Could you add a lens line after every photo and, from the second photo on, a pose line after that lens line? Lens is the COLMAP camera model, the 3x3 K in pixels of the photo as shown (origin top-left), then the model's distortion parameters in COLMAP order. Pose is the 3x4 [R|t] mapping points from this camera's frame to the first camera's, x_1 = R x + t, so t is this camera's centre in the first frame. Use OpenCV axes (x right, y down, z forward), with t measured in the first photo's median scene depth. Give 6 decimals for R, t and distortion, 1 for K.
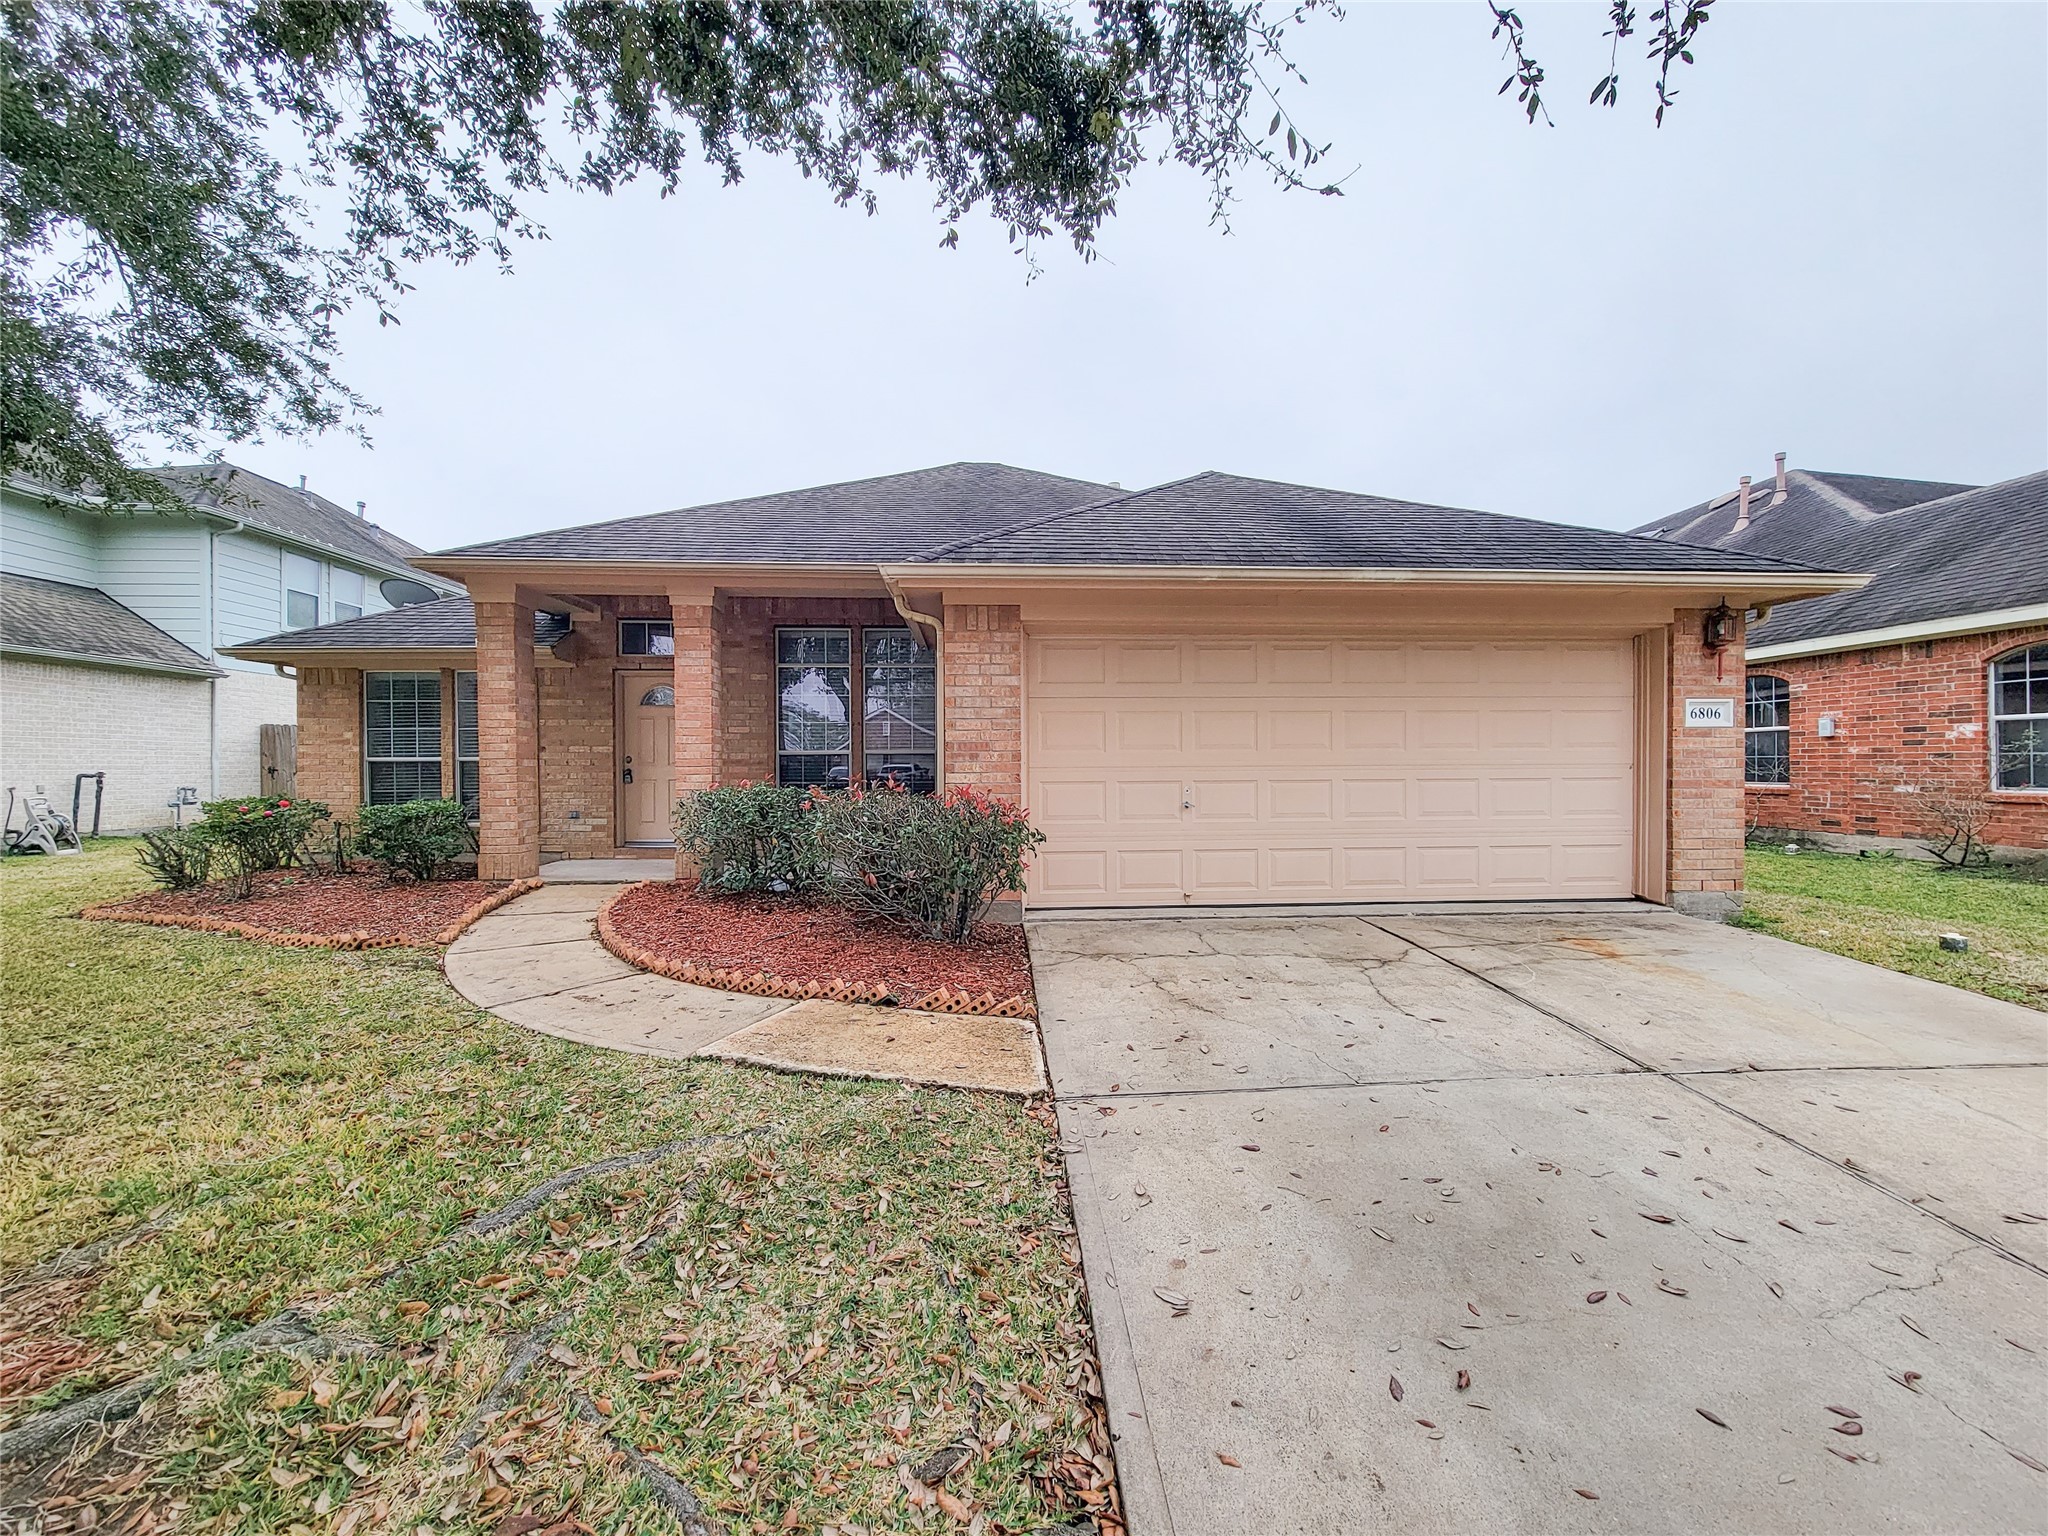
lens RADIAL K [[844.4, 0, 1029.9], [0, 844.4, 762.3], [0, 0, 1]] dist [0.000326, -0.000956]
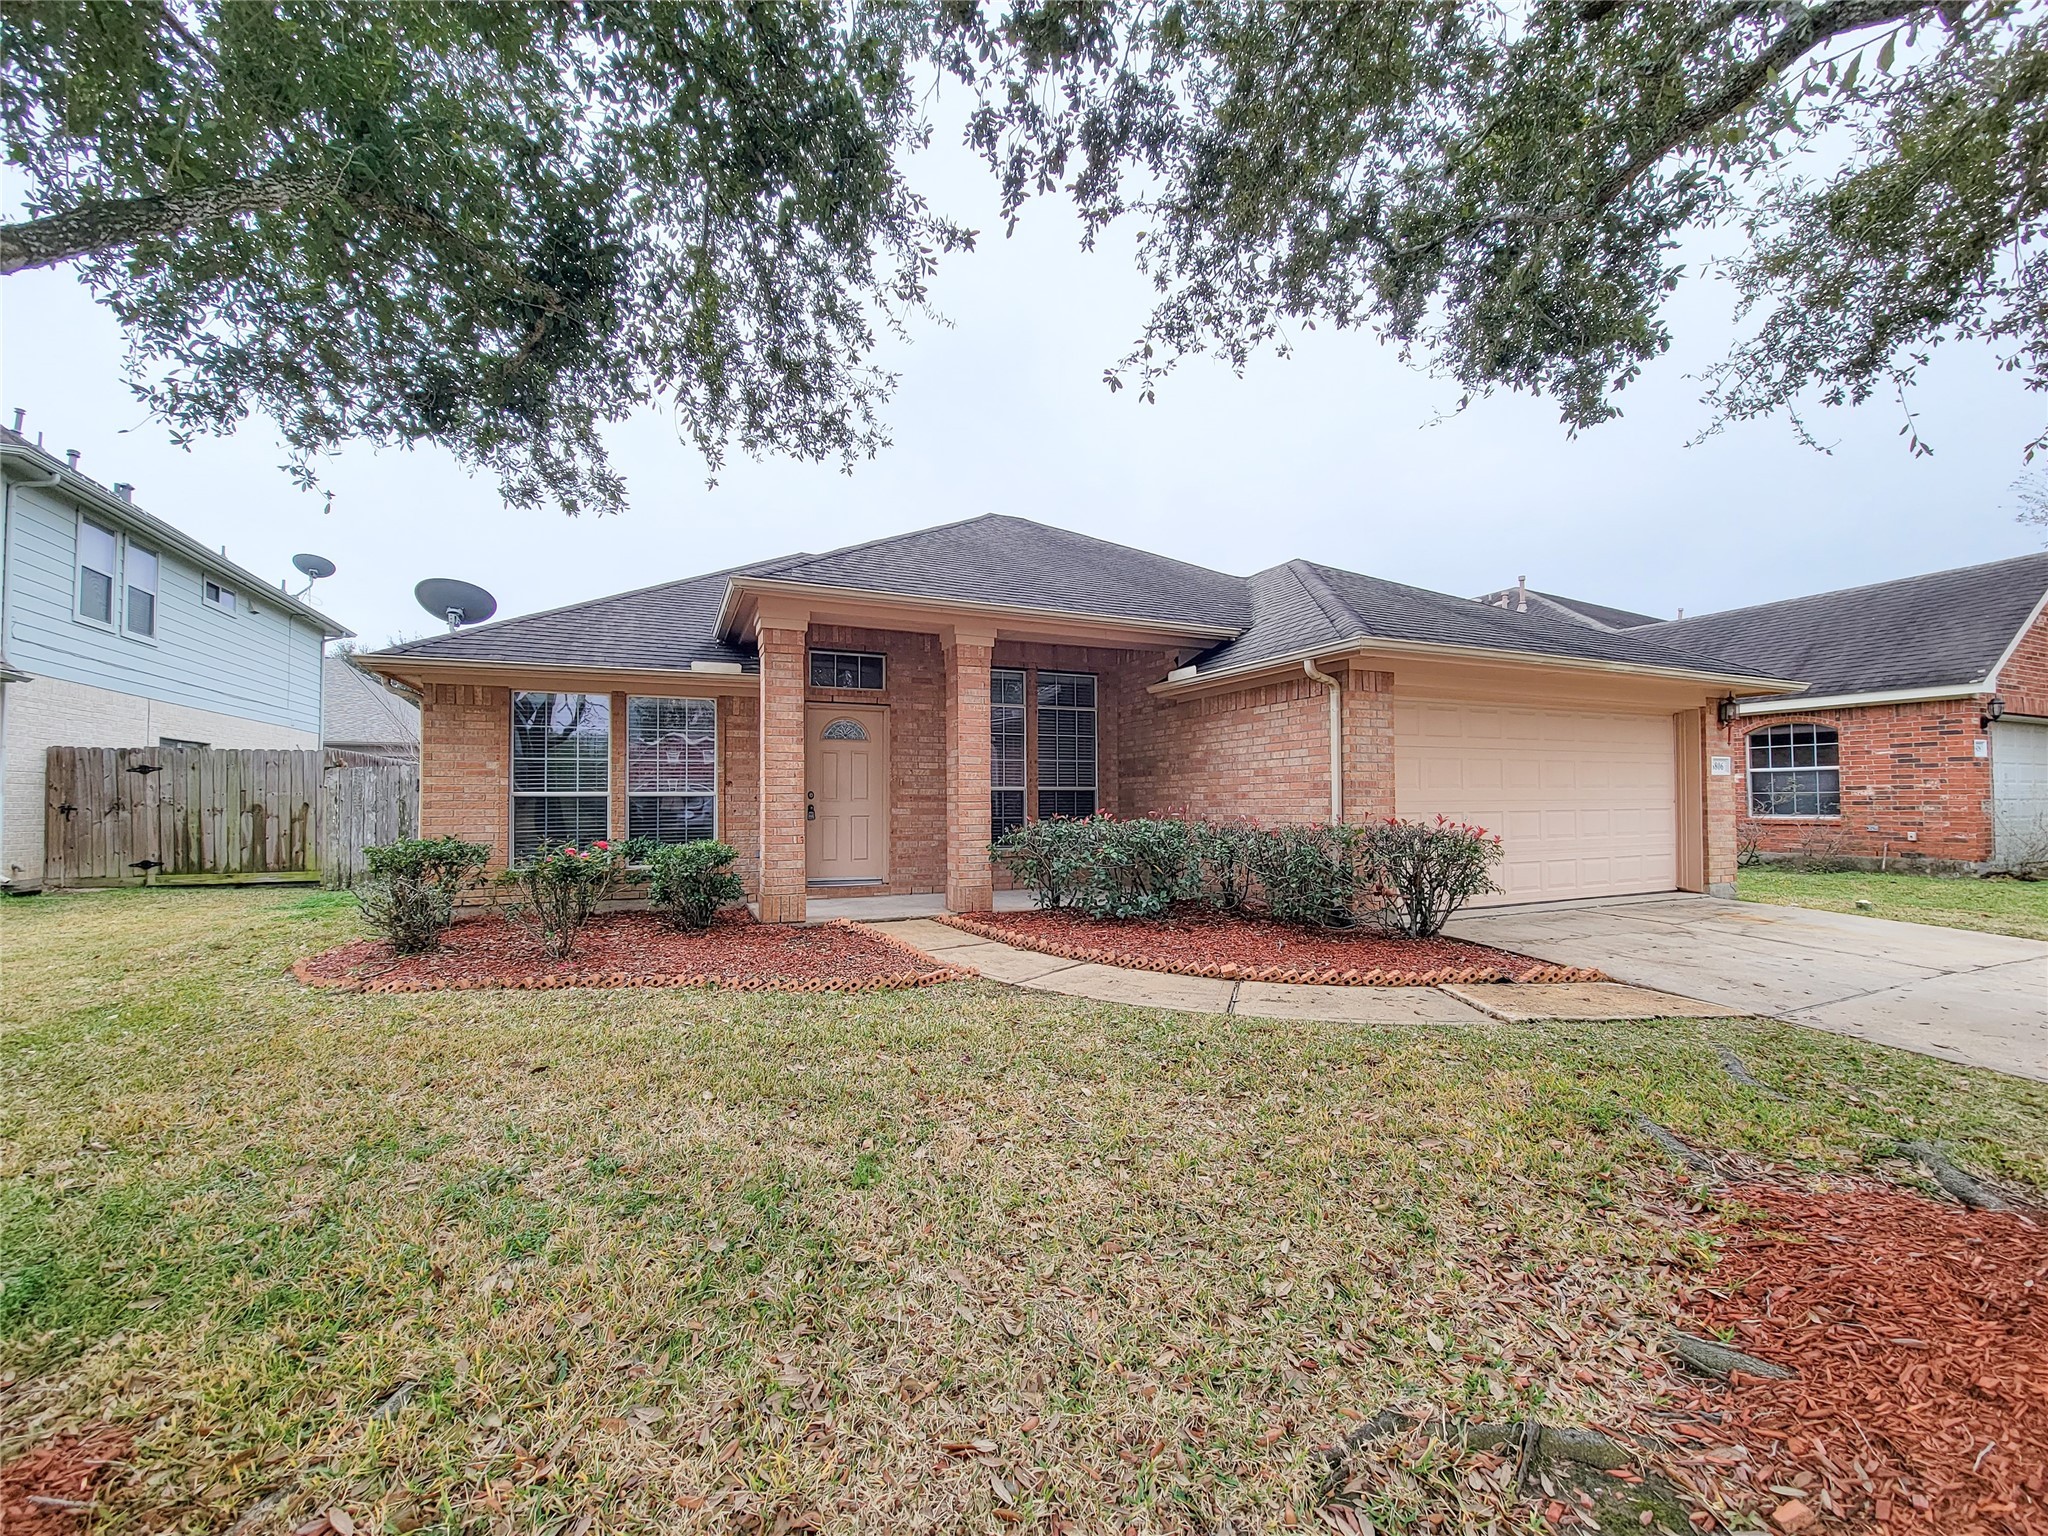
lens RADIAL K [[844.4, 0, 1018.8], [0, 844.4, 780.2], [0, 0, 1]] dist [0.000326, -0.000956]
pose [[0.933174, 0.008681, 0.359321, -0.785481], [-0.000162, 0.999718, -0.023733, 0.003507], [-0.359426, 0.022089, 0.932912, 0.026182]]
